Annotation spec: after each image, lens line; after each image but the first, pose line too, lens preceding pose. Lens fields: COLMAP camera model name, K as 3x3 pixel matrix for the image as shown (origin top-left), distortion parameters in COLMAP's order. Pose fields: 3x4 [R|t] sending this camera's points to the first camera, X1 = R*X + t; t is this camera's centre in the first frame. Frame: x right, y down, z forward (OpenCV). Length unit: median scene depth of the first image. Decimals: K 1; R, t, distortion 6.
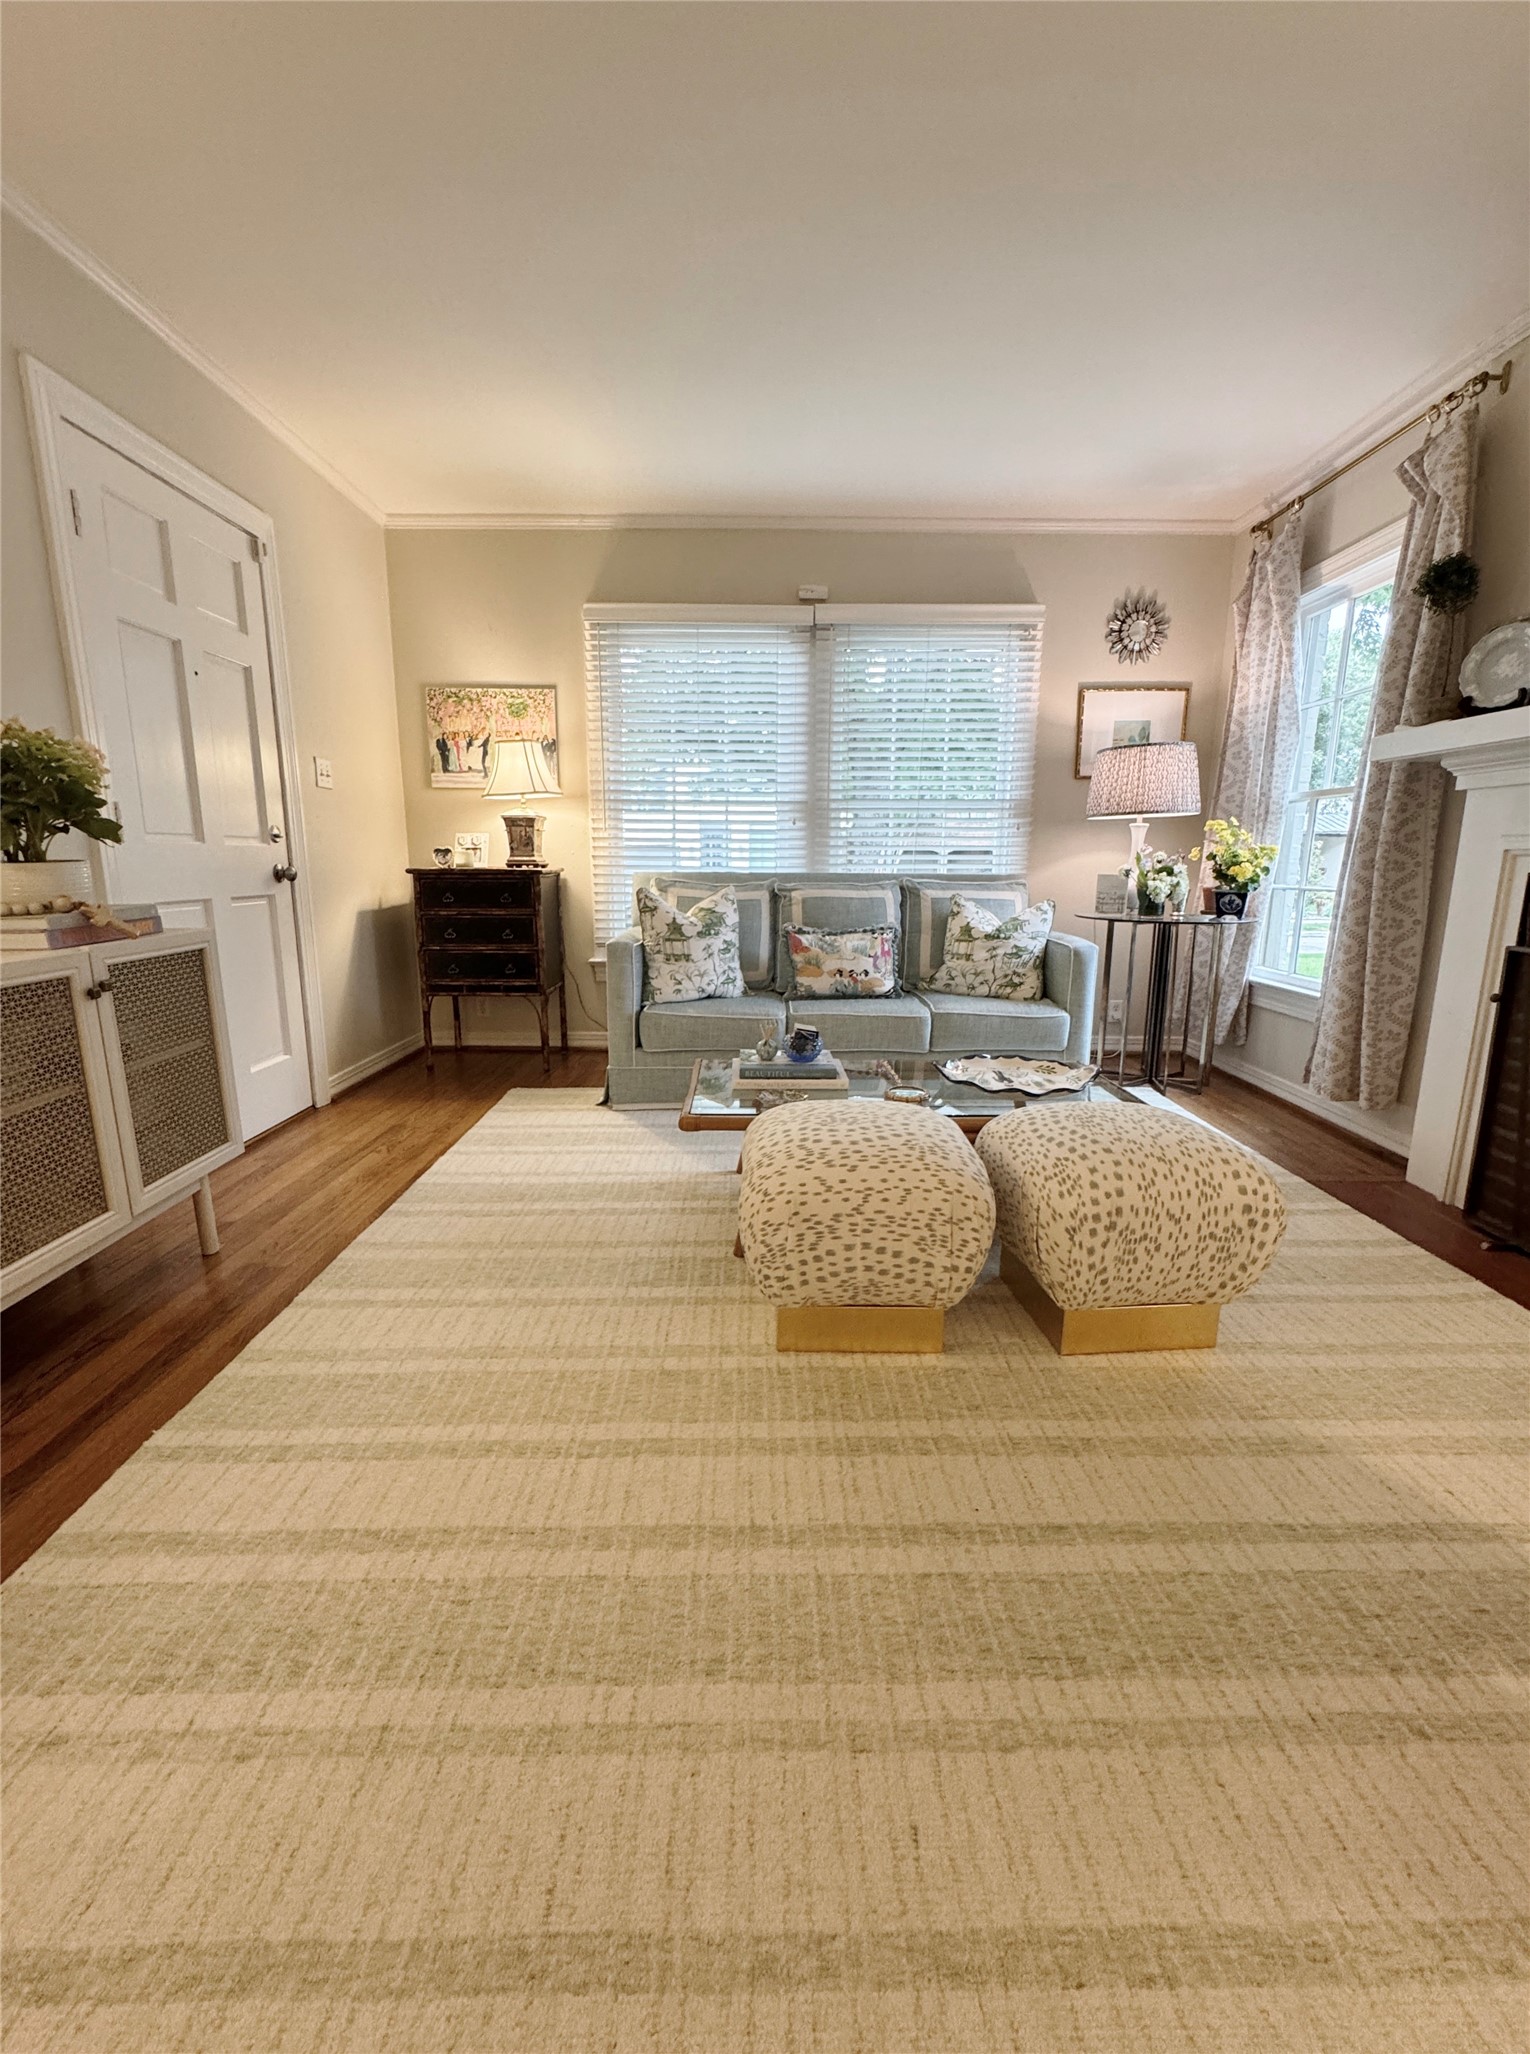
lens RADIAL K [[835.1, 0, 777.9], [0, 835.1, 1026.7], [0, 0, 1]] dist [-0.003332, 0.000358]
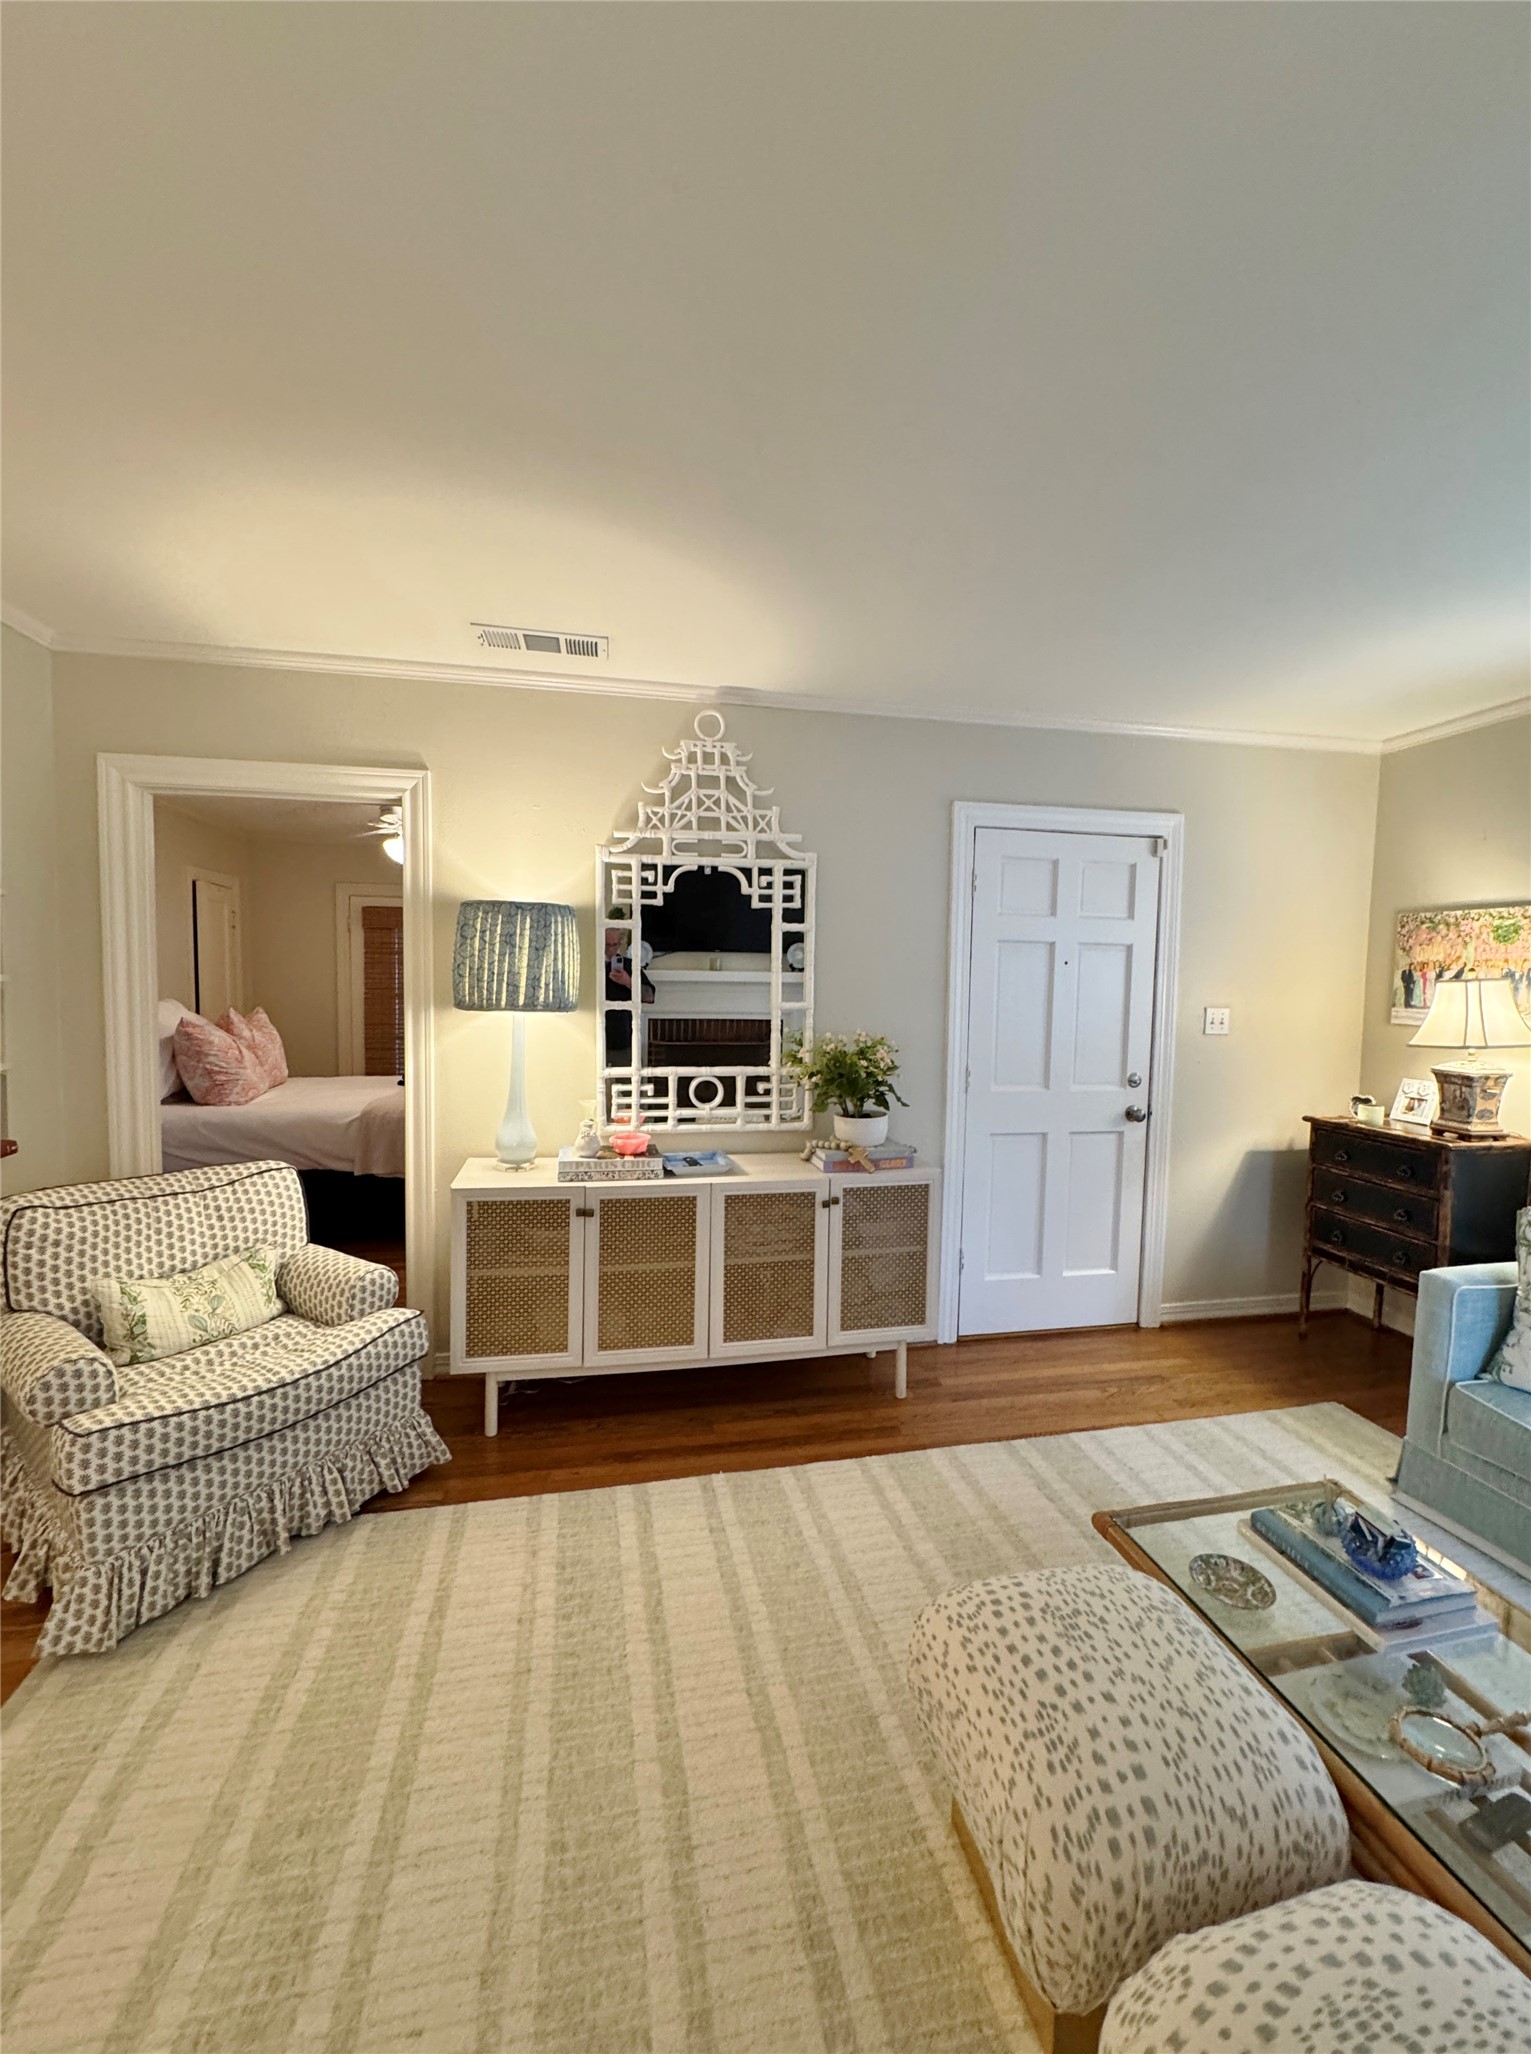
lens RADIAL K [[835.1, 0, 759.9], [0, 835.1, 1025.0], [0, 0, 1]] dist [-0.003332, 0.000358]
pose [[0.183738, 0.056296, -0.981362, 0.447694], [-0.209944, 0.977570, 0.016771, -0.227904], [0.960294, 0.202950, 0.191435, 0.284195]]
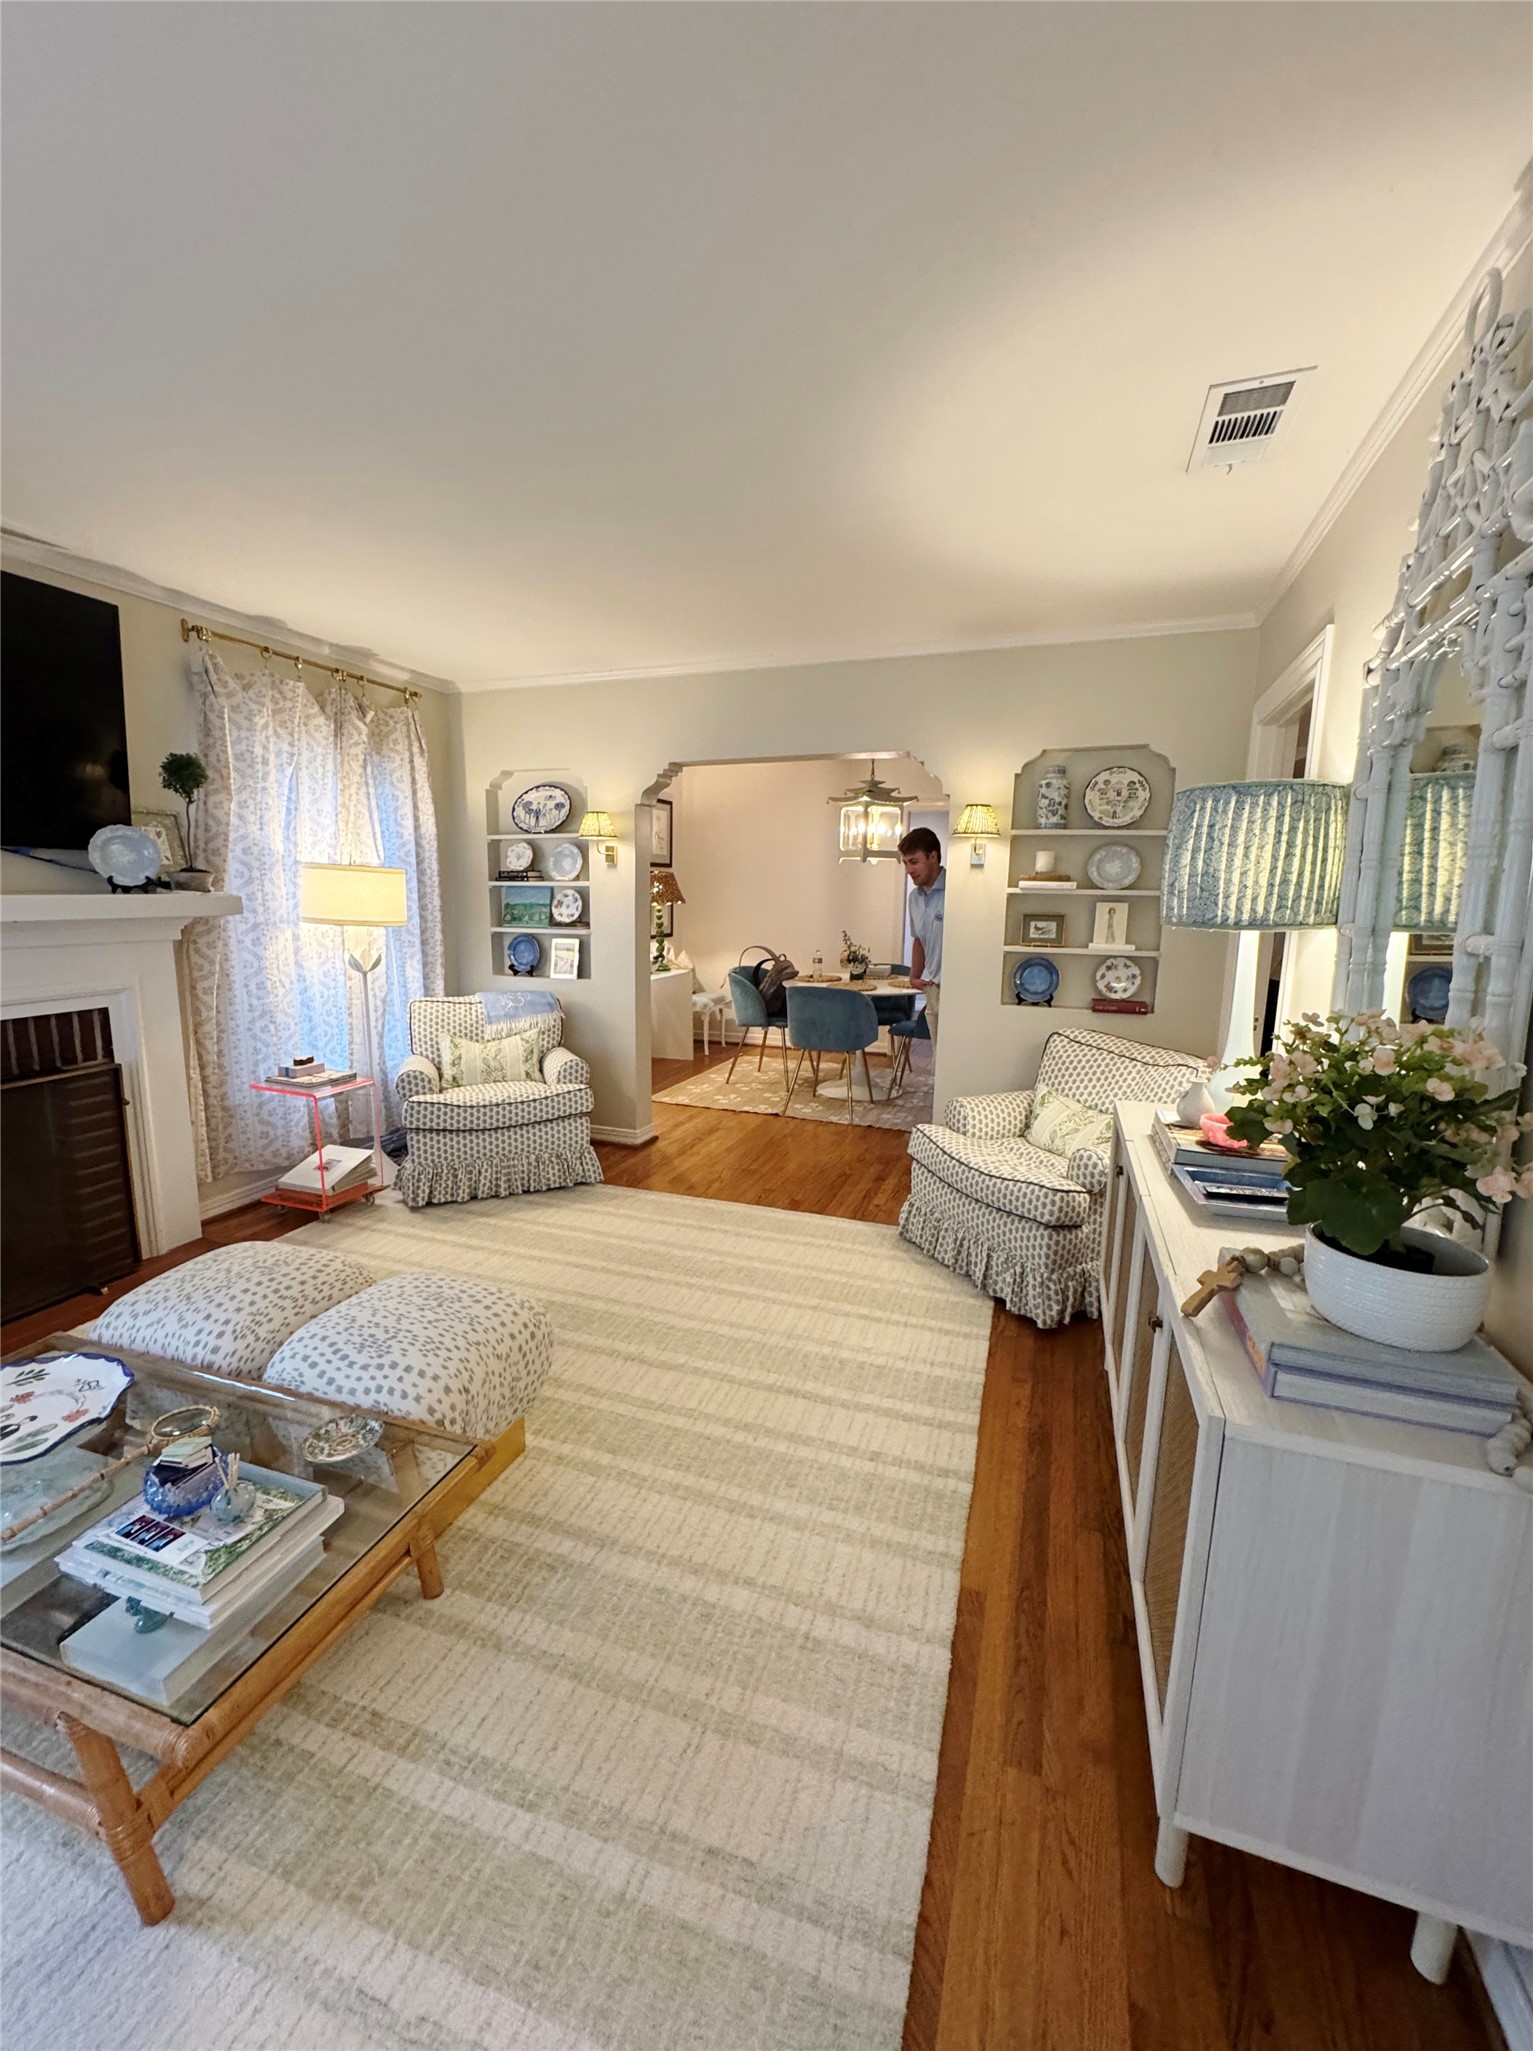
lens RADIAL K [[833.8, 0, 776.9], [0, 833.8, 1023.2], [0, 0, 1]] dist [-0.003332, 0.000358]
pose [[-0.942156, -0.076844, 0.326247, -0.422504], [0.043228, 0.937377, 0.345625, -0.370160], [-0.332376, 0.339735, -0.879833, 1.038976]]
